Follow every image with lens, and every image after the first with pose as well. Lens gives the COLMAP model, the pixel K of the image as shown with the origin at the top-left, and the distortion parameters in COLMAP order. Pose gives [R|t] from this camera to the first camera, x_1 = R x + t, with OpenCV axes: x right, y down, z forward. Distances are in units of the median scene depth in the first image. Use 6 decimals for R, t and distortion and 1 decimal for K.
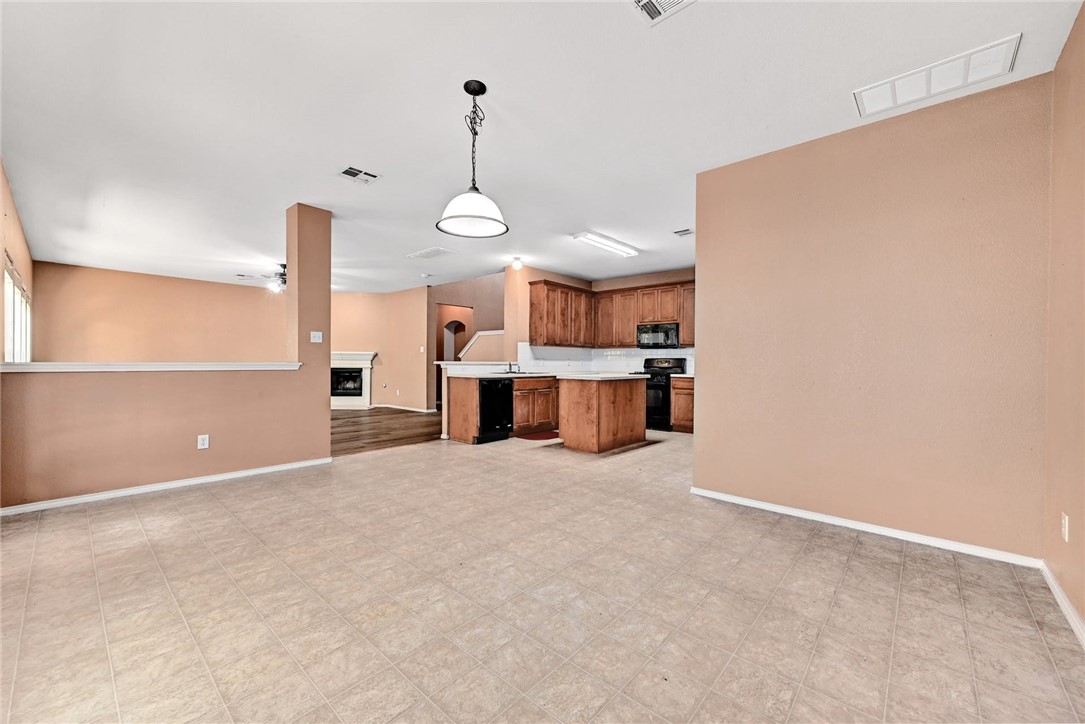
lens RADIAL K [[429.9, 0, 542.0], [0, 429.9, 347.3], [0, 0, 1]] dist [-0.004180, -0.000092]
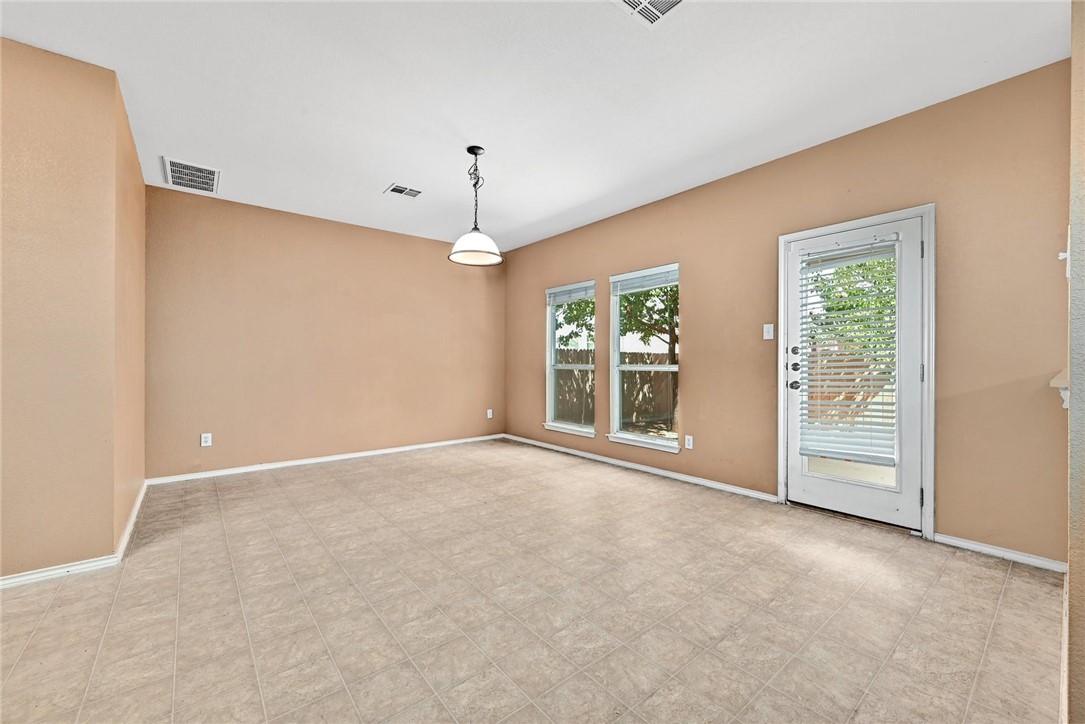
lens RADIAL K [[445.8, 0, 527.0], [0, 445.8, 360.3], [0, 0, 1]] dist [0.031420, -0.000020]
pose [[-0.981391, -0.007082, 0.191890, -0.454697], [-0.013862, 0.999325, -0.034014, 0.055718], [-0.191519, -0.036041, -0.980827, 1.834555]]
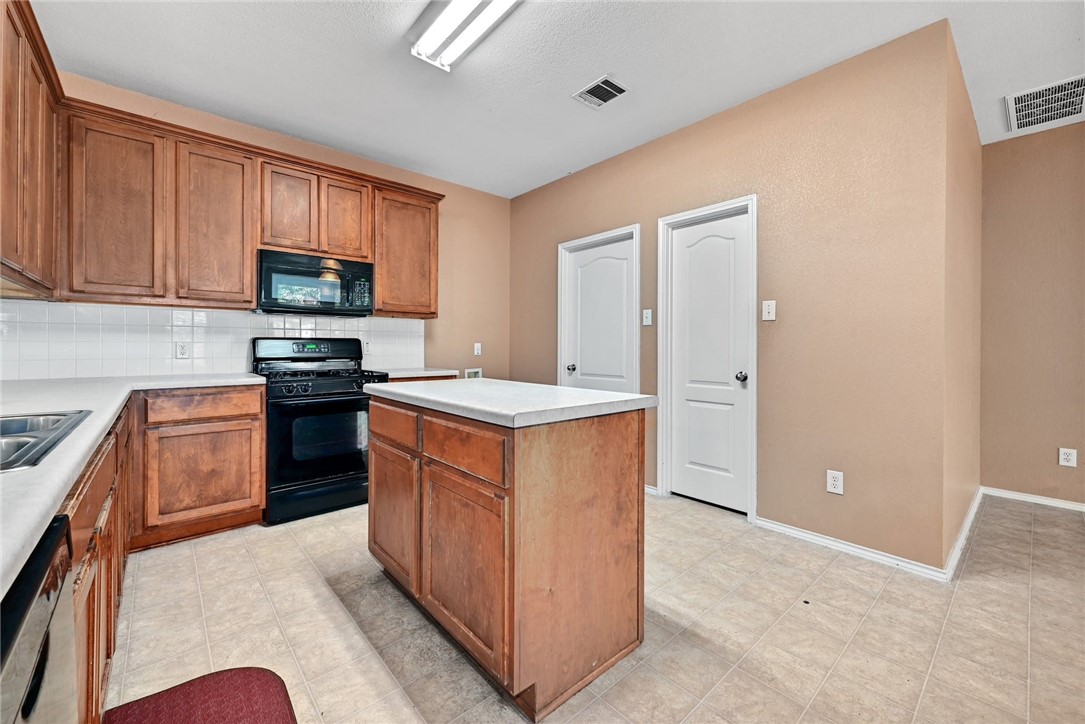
lens RADIAL K [[429.9, 0, 542.0], [0, 429.9, 347.3], [0, 0, 1]] dist [-0.004180, -0.000092]
pose [[0.119649, -0.005954, 0.992798, -0.313258], [-0.037664, 0.999235, 0.010532, 0.054464], [-0.992102, -0.038653, 0.119333, 1.713712]]
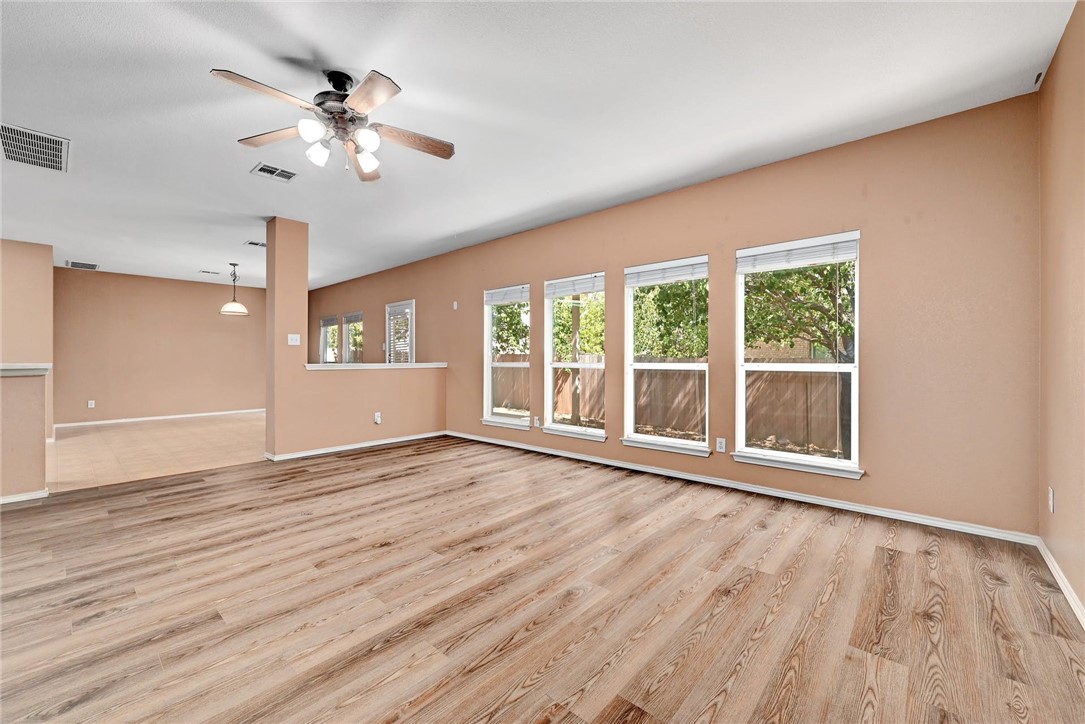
lens RADIAL K [[425.4, 0, 550.1], [0, 425.4, 356.9], [0, 0, 1]] dist [-0.000051, 0.000238]
pose [[-0.999990, -0.003764, 0.002362, -1.788687], [-0.003854, 0.999220, -0.039291, 0.086539], [-0.002212, -0.039300, -0.999225, 3.029012]]
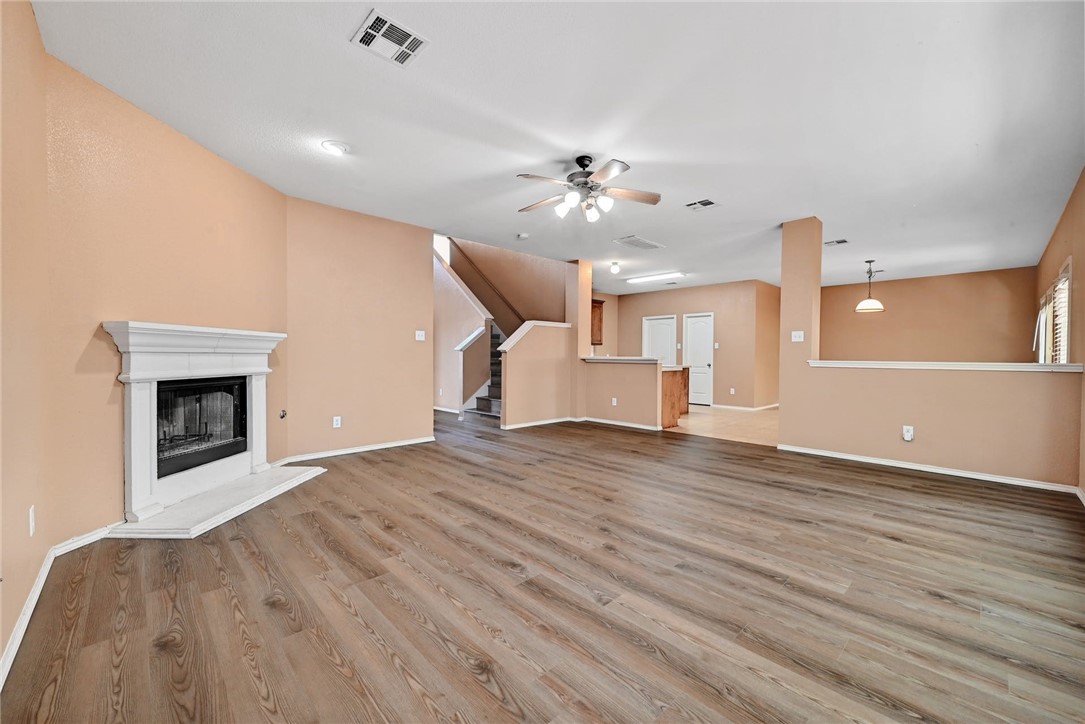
lens RADIAL K [[425.4, 0, 550.1], [0, 425.4, 356.9], [0, 0, 1]] dist [-0.000051, 0.000238]
pose [[0.072566, -0.009375, 0.997320, -2.482201], [-0.038261, 0.999194, 0.012177, 0.059472], [-0.996629, -0.039042, 0.072149, 2.317692]]
